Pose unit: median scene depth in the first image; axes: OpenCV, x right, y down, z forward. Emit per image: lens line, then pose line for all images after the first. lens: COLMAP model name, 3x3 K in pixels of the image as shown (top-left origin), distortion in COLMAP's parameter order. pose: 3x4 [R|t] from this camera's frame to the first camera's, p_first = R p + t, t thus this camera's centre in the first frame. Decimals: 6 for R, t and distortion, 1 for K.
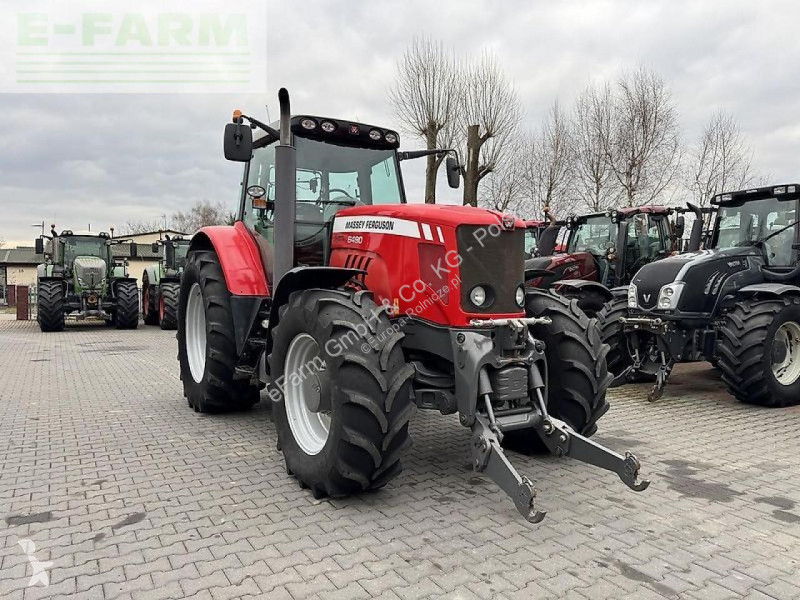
lens RADIAL K [[556.4, 0, 401.0], [0, 556.4, 305.1], [0, 0, 1]] dist [0.101365, -0.150349]
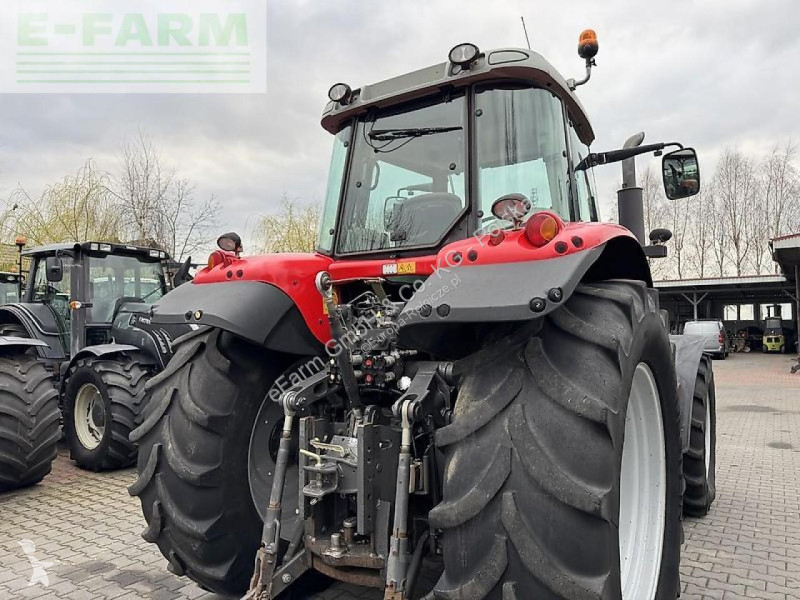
lens RADIAL K [[559.0, 0, 400.0], [0, 559.0, 305.2], [0, 0, 1]] dist [0.076013, -0.098503]
pose [[-0.407496, 0.040440, 0.912311, -0.760629], [0.031148, 0.999053, -0.030373, -0.084087], [-0.912676, 0.016040, -0.408370, 1.519919]]
